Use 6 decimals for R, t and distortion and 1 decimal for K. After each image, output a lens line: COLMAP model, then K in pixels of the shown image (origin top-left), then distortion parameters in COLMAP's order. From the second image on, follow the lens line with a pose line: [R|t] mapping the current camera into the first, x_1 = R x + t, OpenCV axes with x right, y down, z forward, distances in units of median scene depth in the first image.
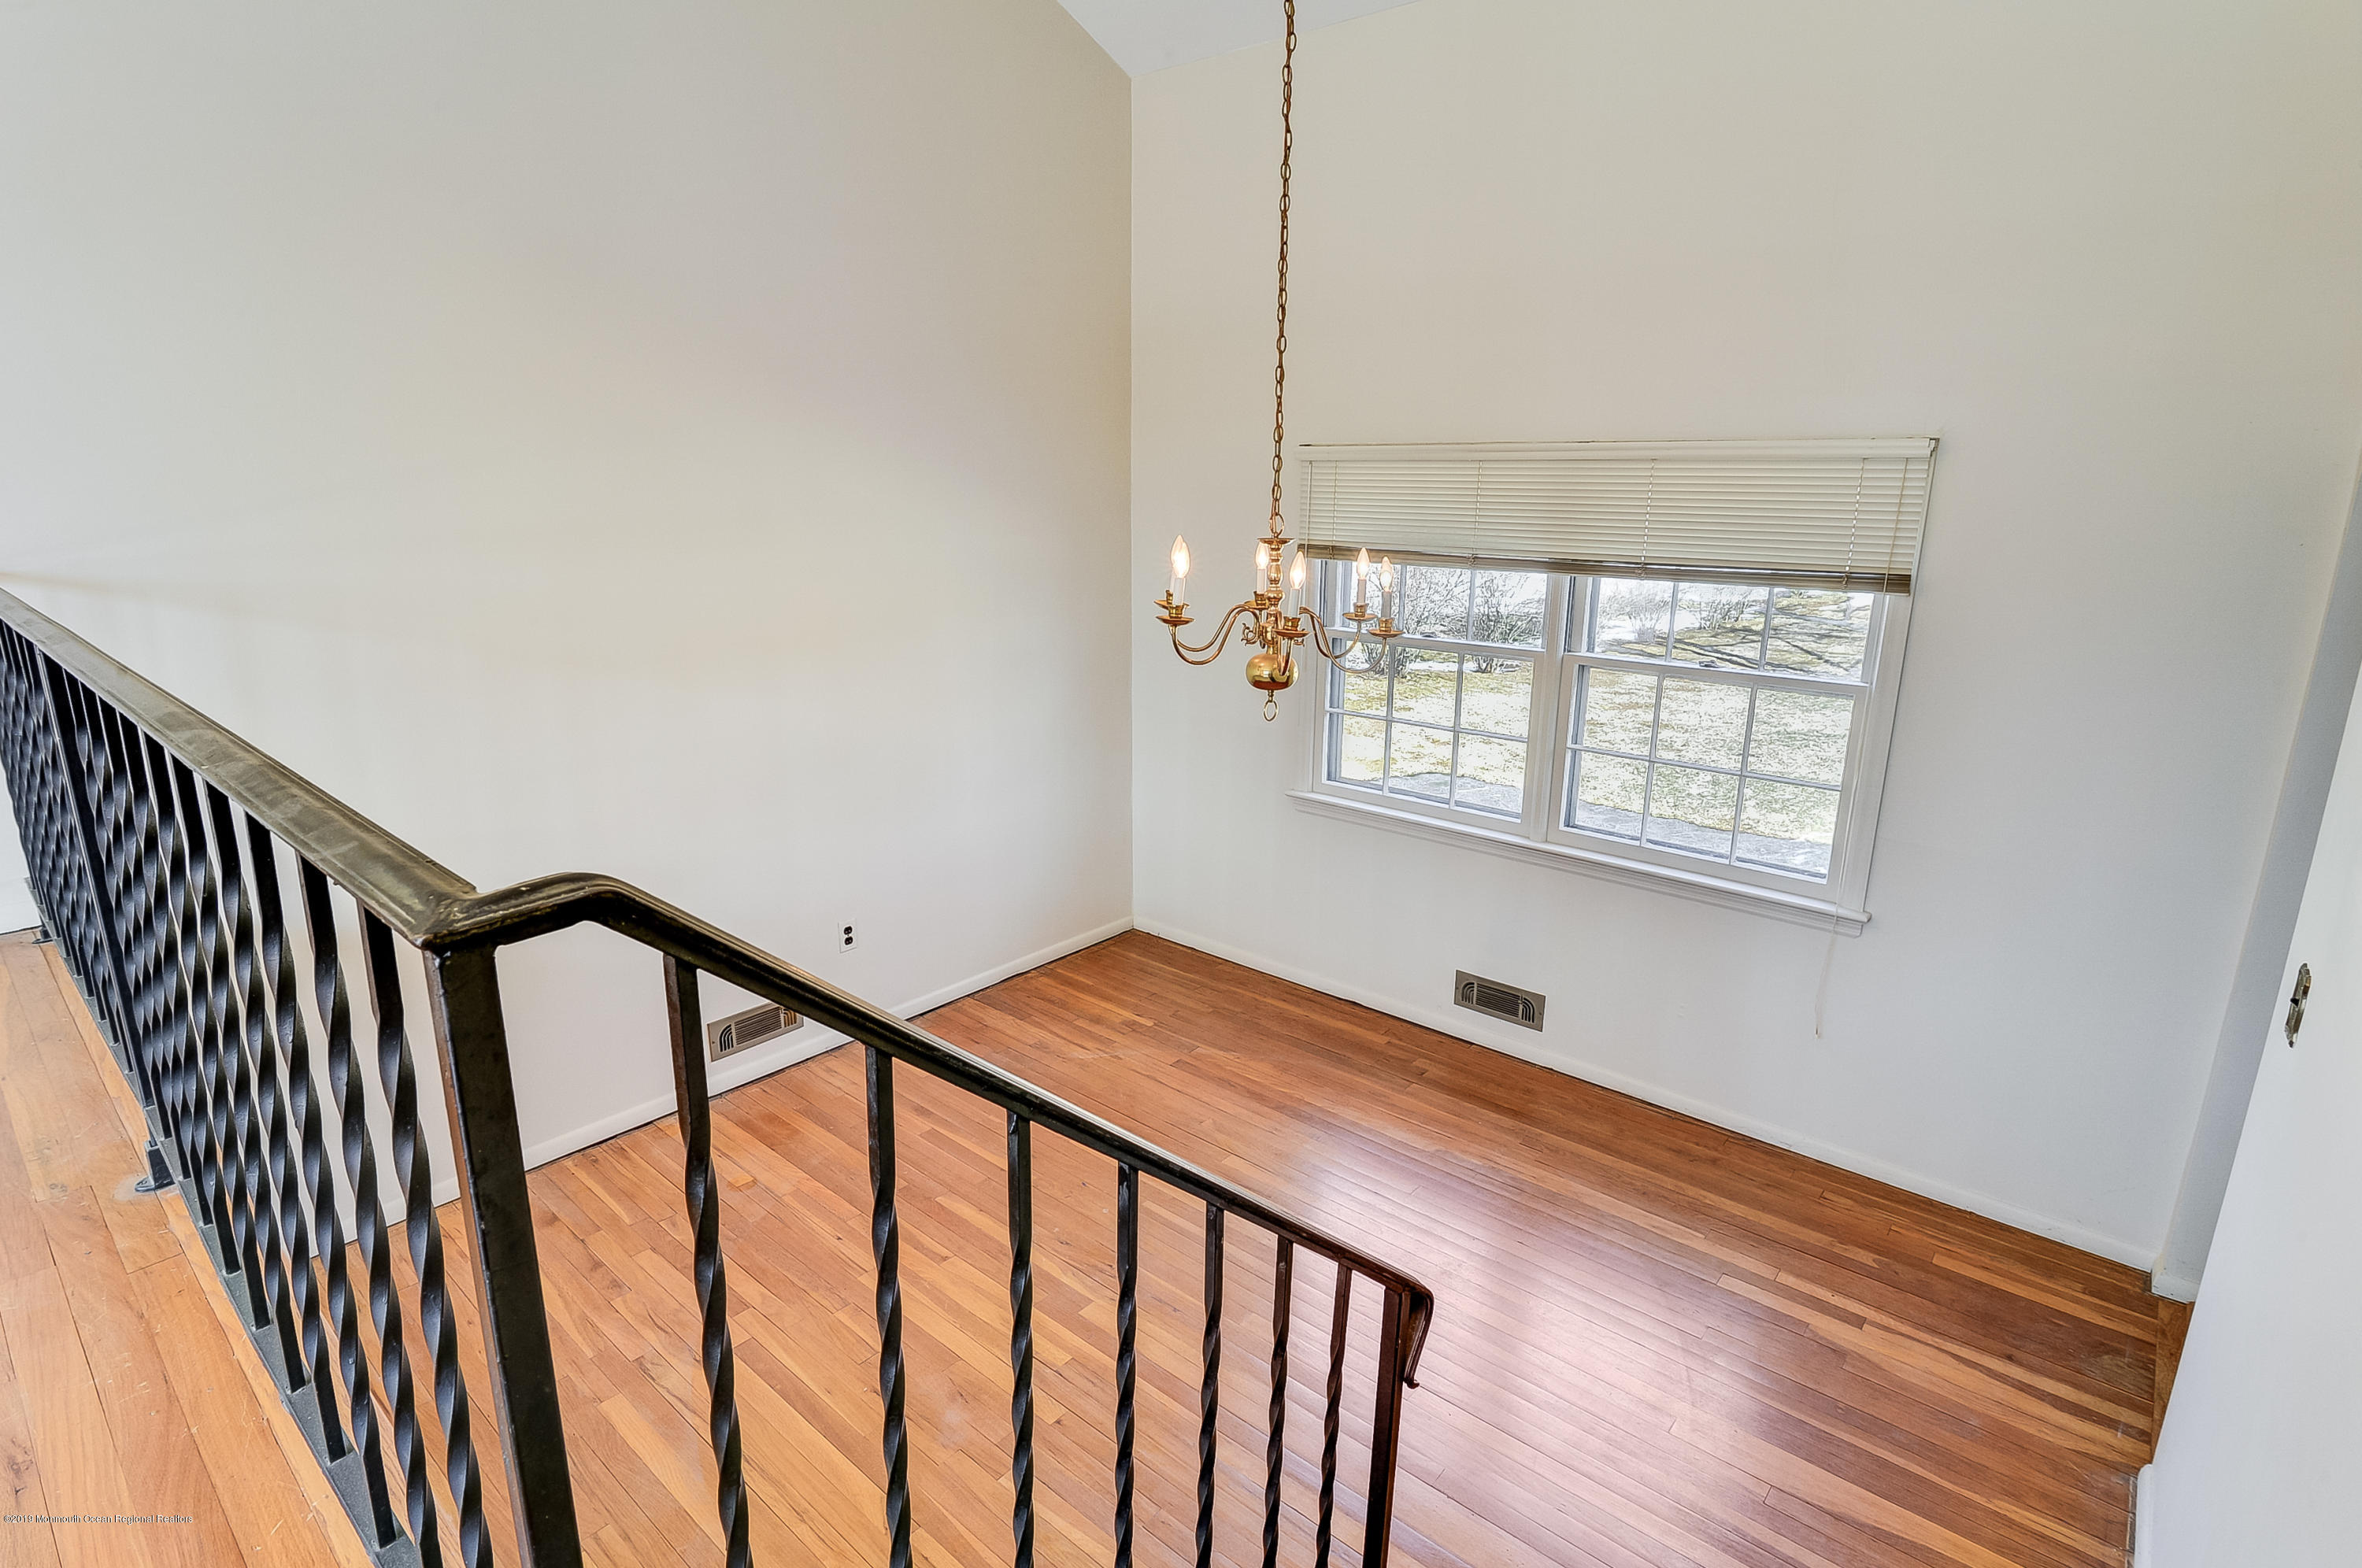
lens RADIAL K [[1156.4, 0, 1175.6], [0, 1156.4, 773.0], [0, 0, 1]] dist [-0.000754, 0.000329]
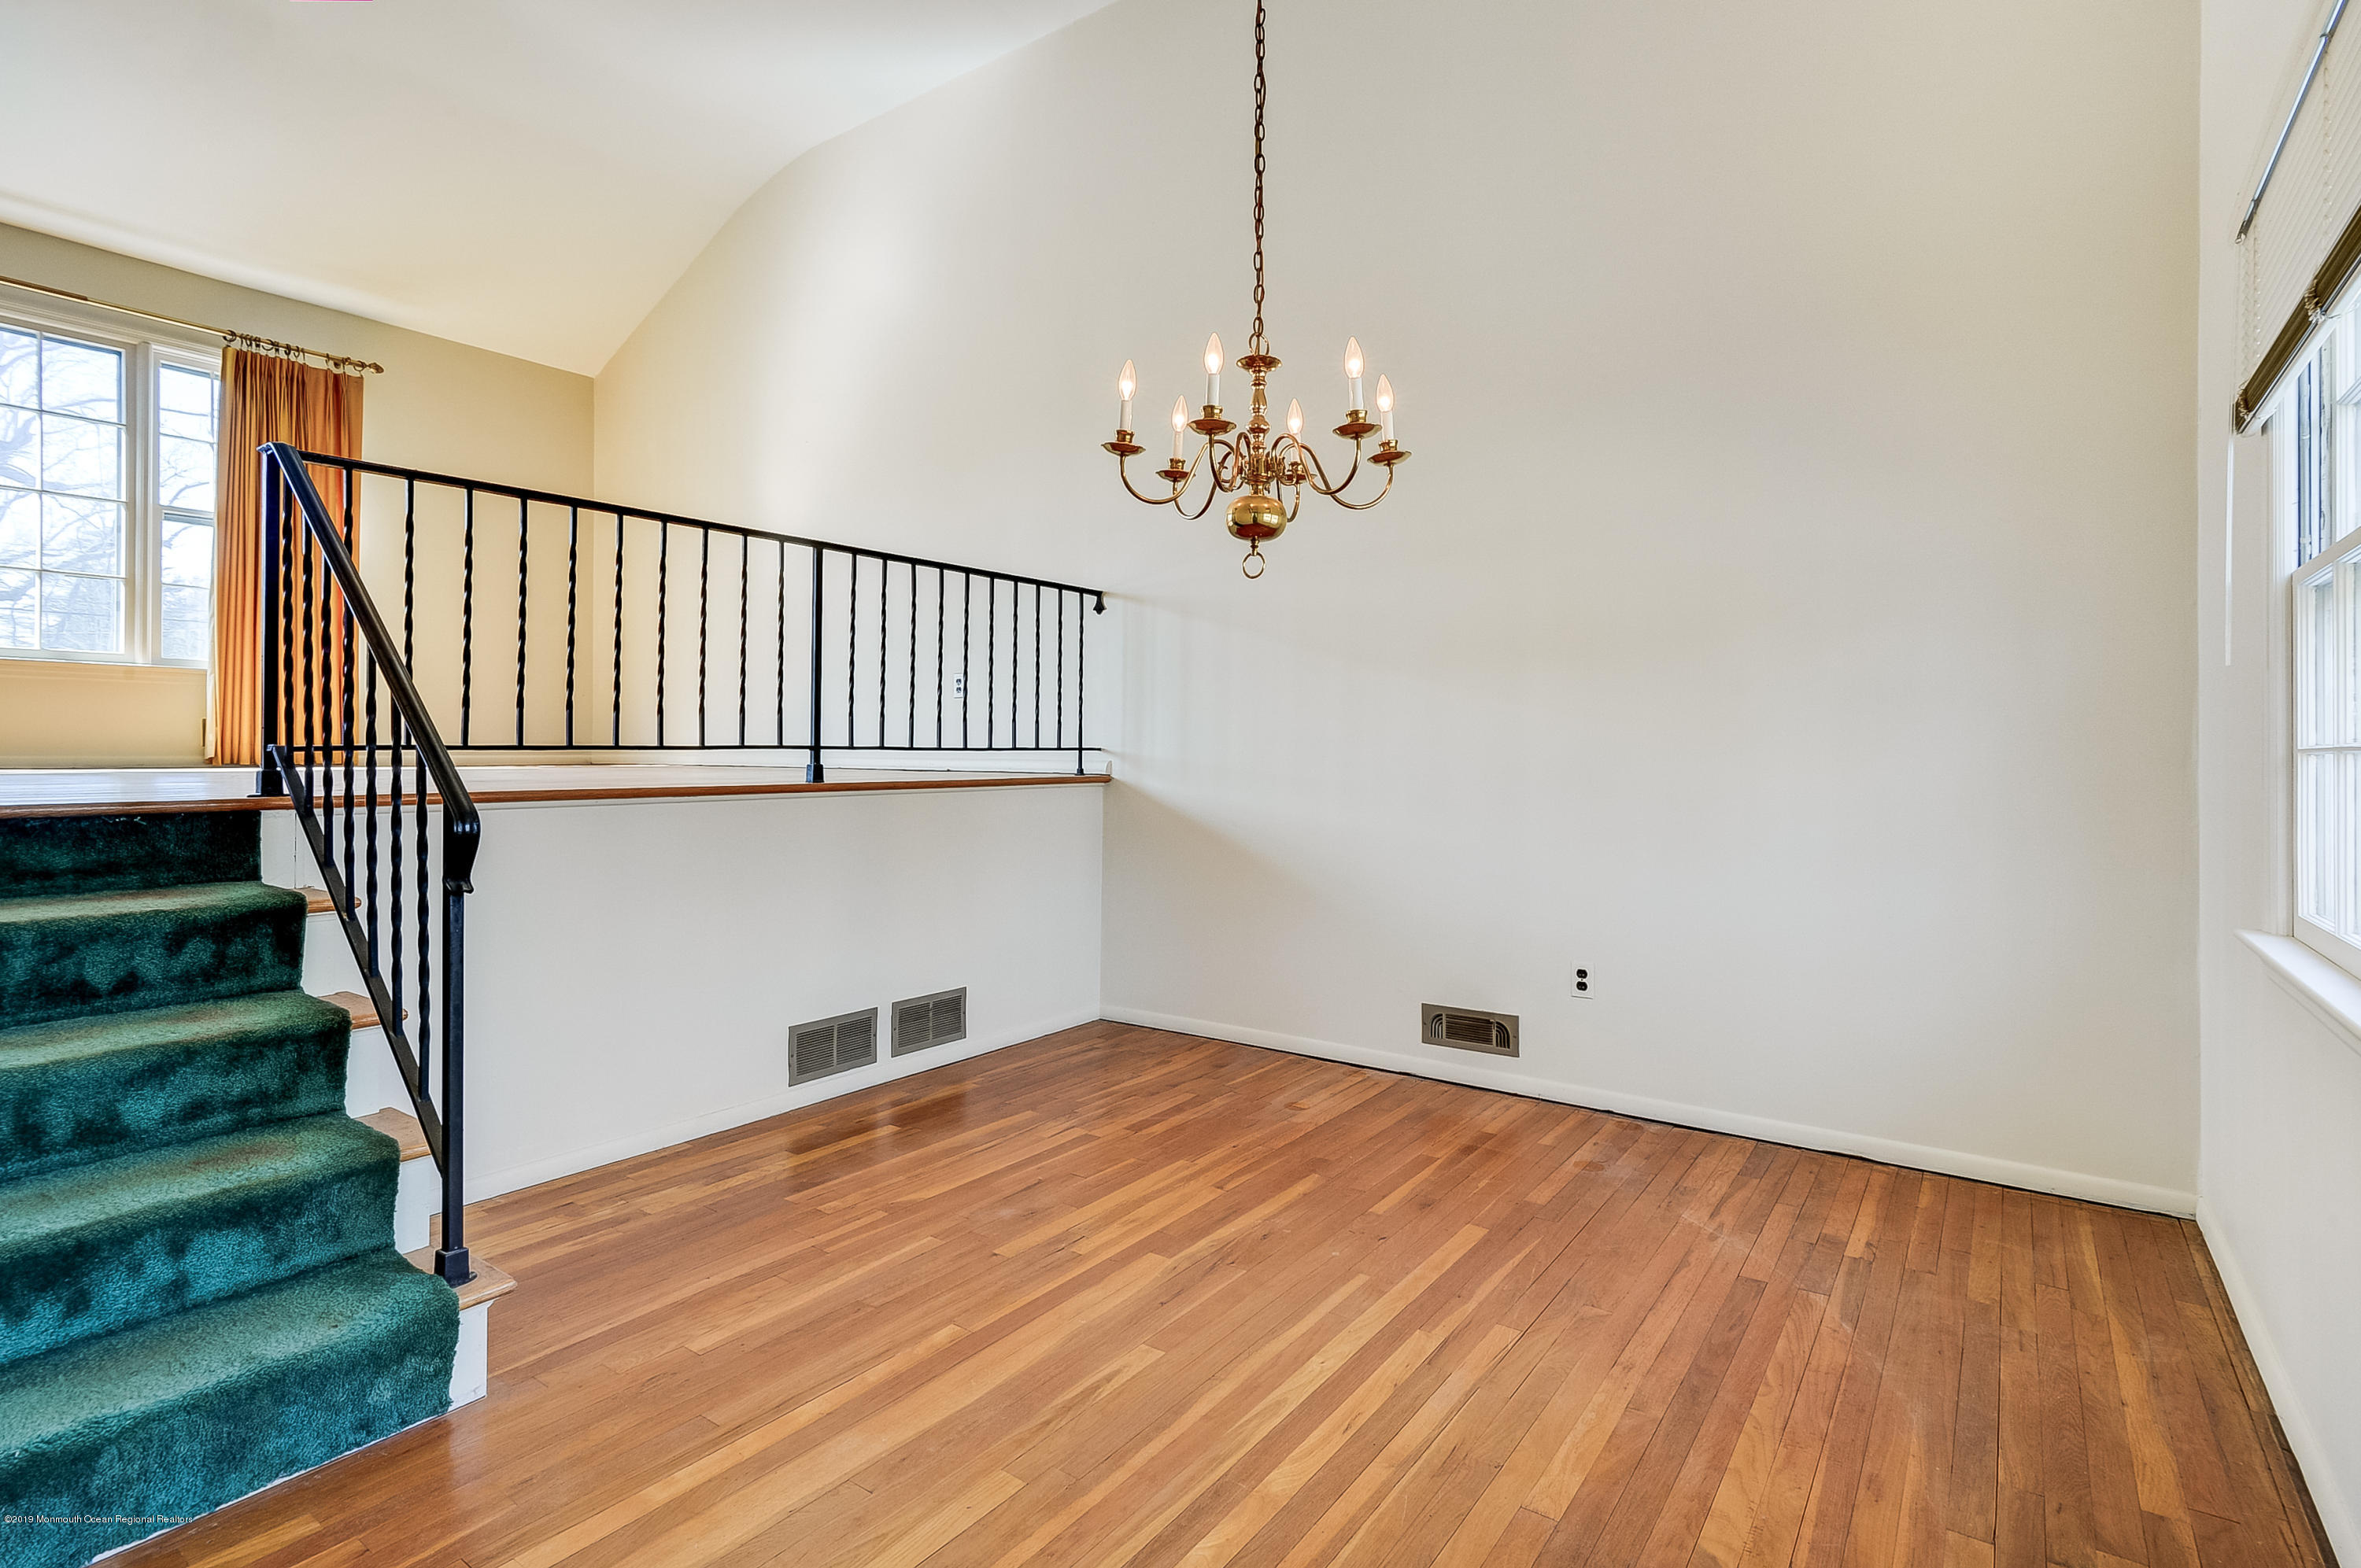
lens RADIAL K [[1155.9, 0, 1172.0], [0, 1155.9, 764.2], [0, 0, 1]] dist [-0.000754, 0.000329]
pose [[0.080480, 0.003990, -0.996748, 0.569655], [-0.241409, 0.970298, -0.015607, 0.069642], [0.967080, 0.241880, 0.079052, 0.583459]]
